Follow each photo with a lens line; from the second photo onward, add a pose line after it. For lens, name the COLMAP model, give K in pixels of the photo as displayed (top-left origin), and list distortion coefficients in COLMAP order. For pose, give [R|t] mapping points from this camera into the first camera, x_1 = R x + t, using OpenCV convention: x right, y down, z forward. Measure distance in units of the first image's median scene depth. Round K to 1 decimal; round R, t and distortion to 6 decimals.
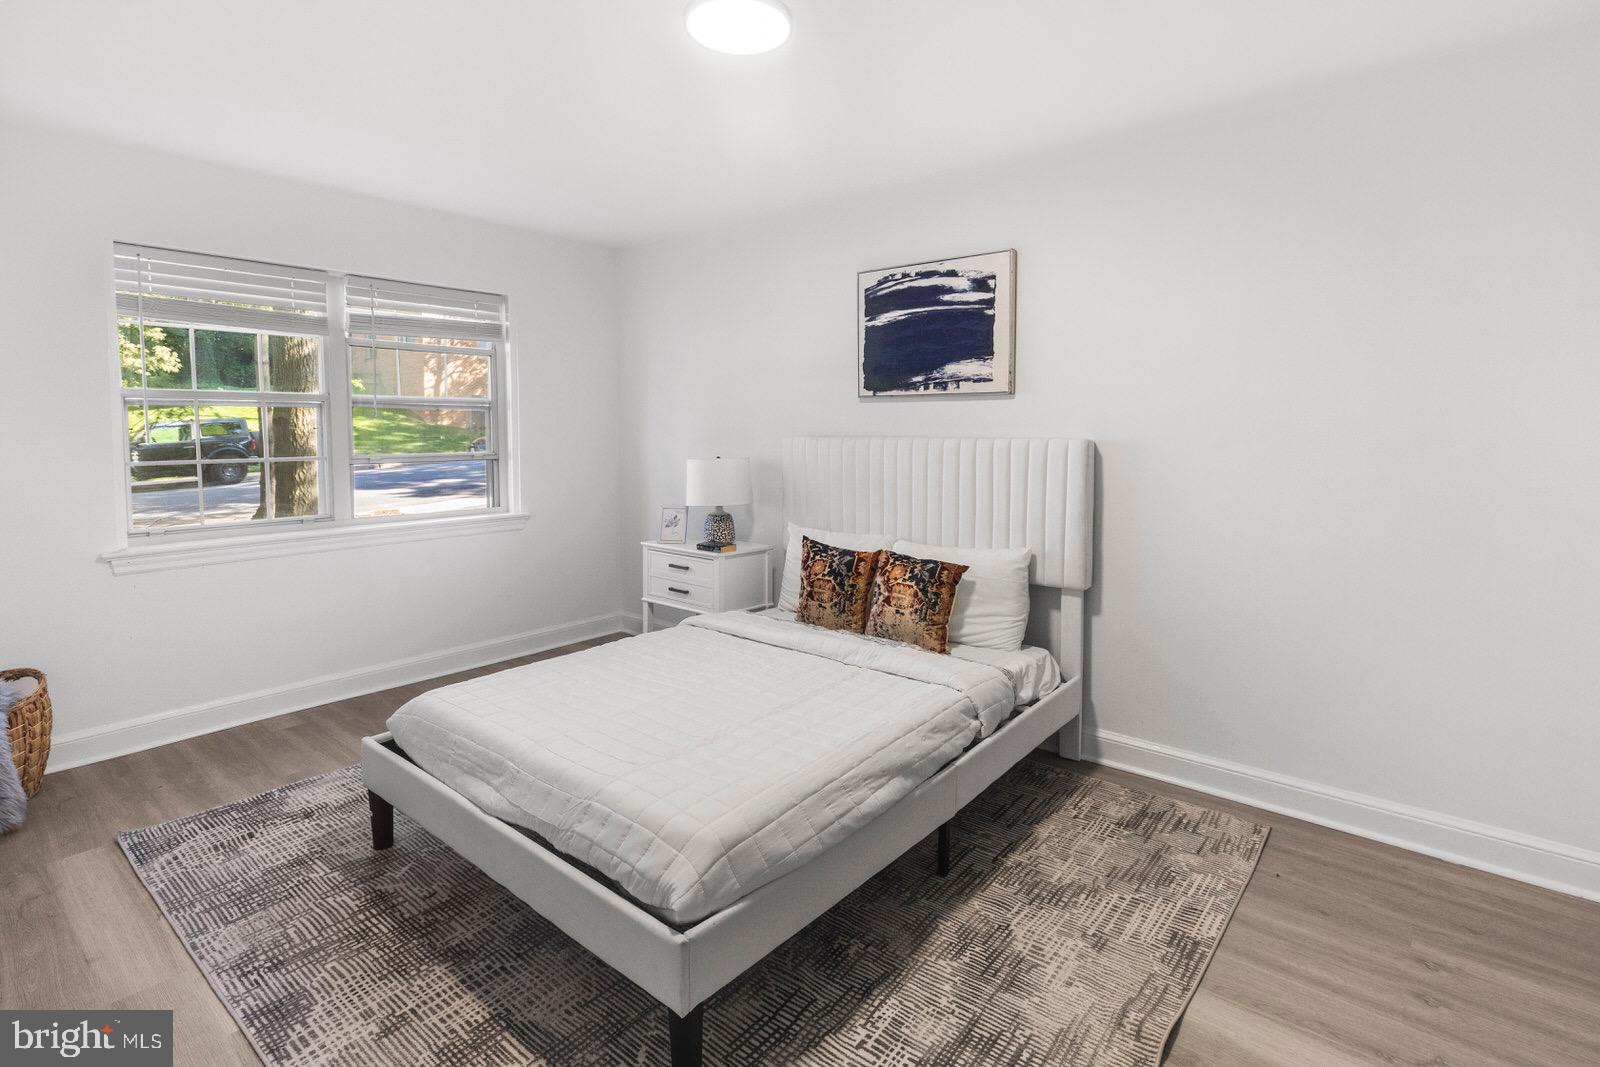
lens RADIAL K [[792.5, 0, 823.0], [0, 792.5, 441.4], [0, 0, 1]] dist [0.004370, 0.000283]
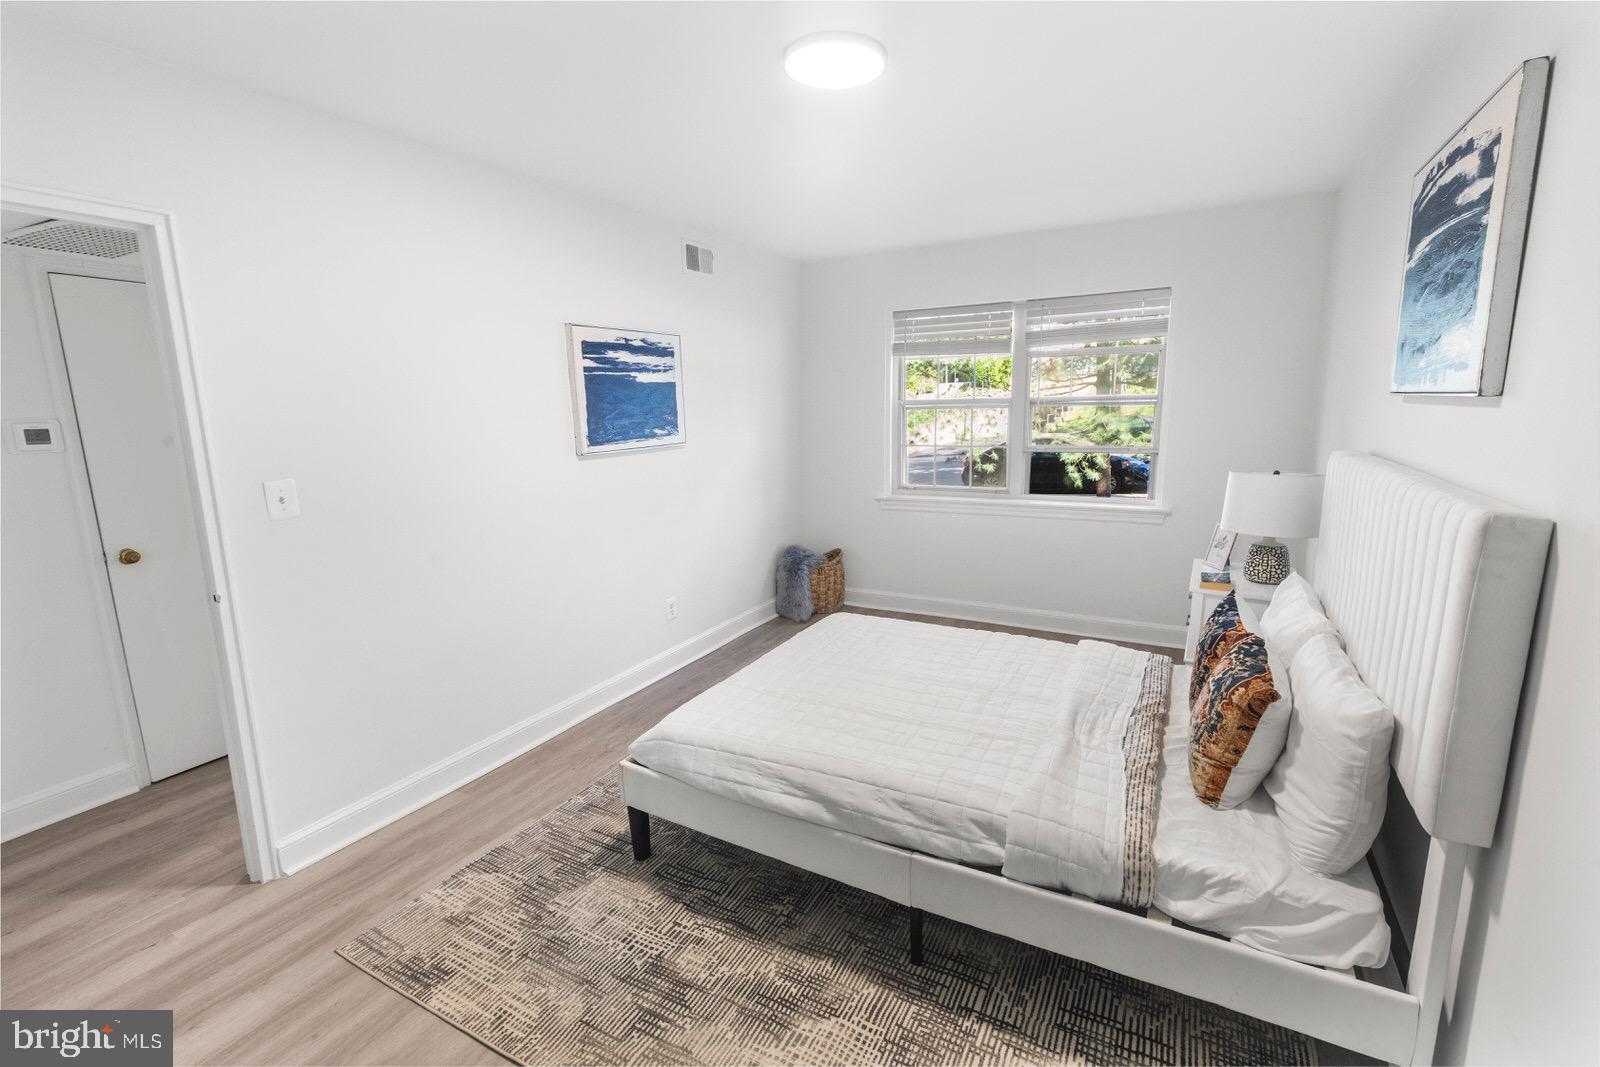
lens RADIAL K [[721.9, 0, 795.3], [0, 721.9, 523.6], [0, 0, 1]] dist [0.001170, -0.000660]
pose [[0.154557, 0.159054, -0.975097, 0.912133], [0.002637, 0.986886, 0.161395, -0.083994], [0.987980, -0.027516, 0.152111, 0.807451]]
